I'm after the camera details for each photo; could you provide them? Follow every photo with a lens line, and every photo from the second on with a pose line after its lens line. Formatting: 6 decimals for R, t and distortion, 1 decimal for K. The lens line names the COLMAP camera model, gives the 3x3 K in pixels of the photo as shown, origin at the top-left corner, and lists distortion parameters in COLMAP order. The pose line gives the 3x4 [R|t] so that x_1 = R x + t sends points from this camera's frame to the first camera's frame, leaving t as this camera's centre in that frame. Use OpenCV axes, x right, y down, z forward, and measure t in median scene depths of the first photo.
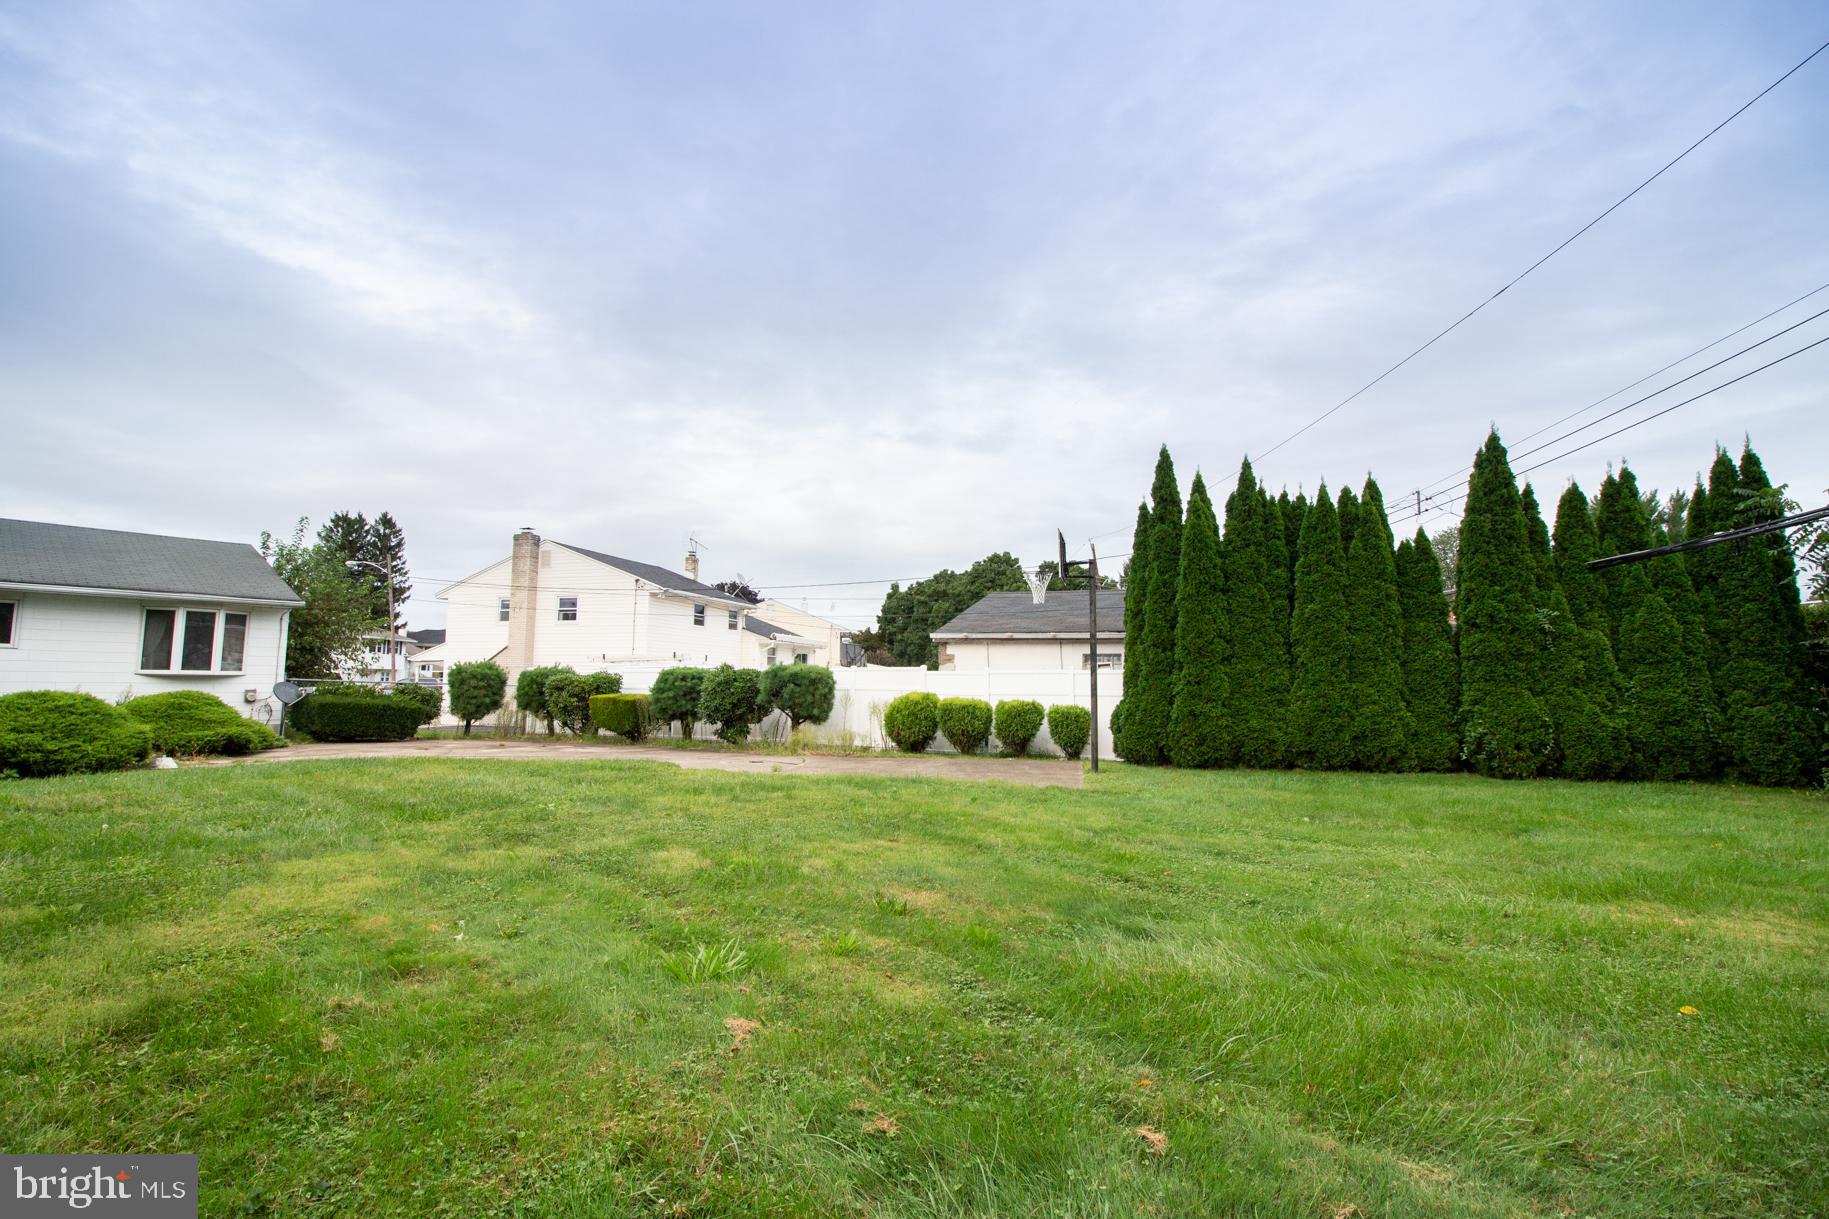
lens RADIAL K [[863.6, 0, 910.9], [0, 863.6, 594.3], [0, 0, 1]] dist [-0.001664, -0.013646]
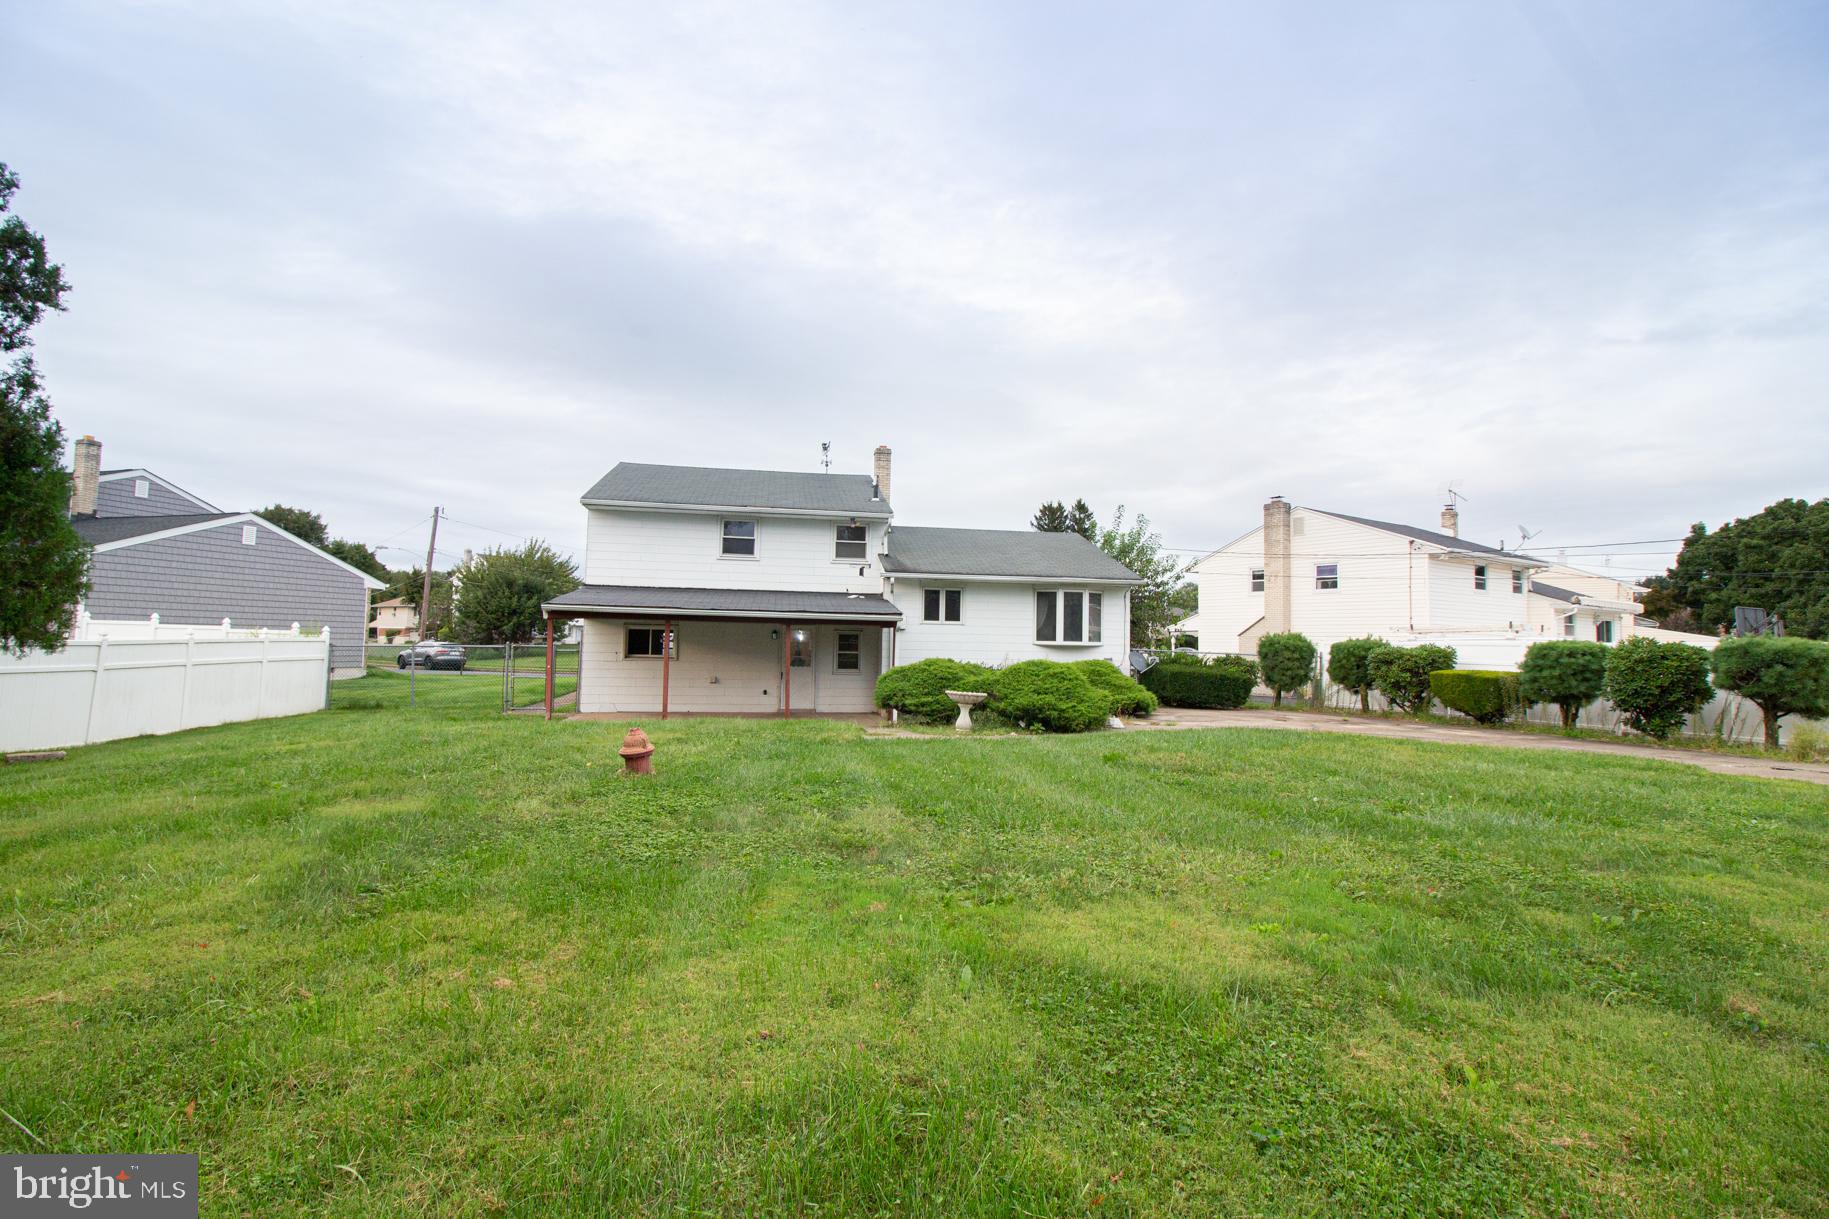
lens RADIAL K [[864.5, 0, 903.9], [0, 864.5, 601.2], [0, 0, 1]] dist [-0.001184, -0.013918]
pose [[0.737060, -0.024075, -0.675398, -0.152469], [0.054438, 0.998233, 0.023825, -0.006806], [0.673631, -0.054328, 0.737068, -0.031281]]
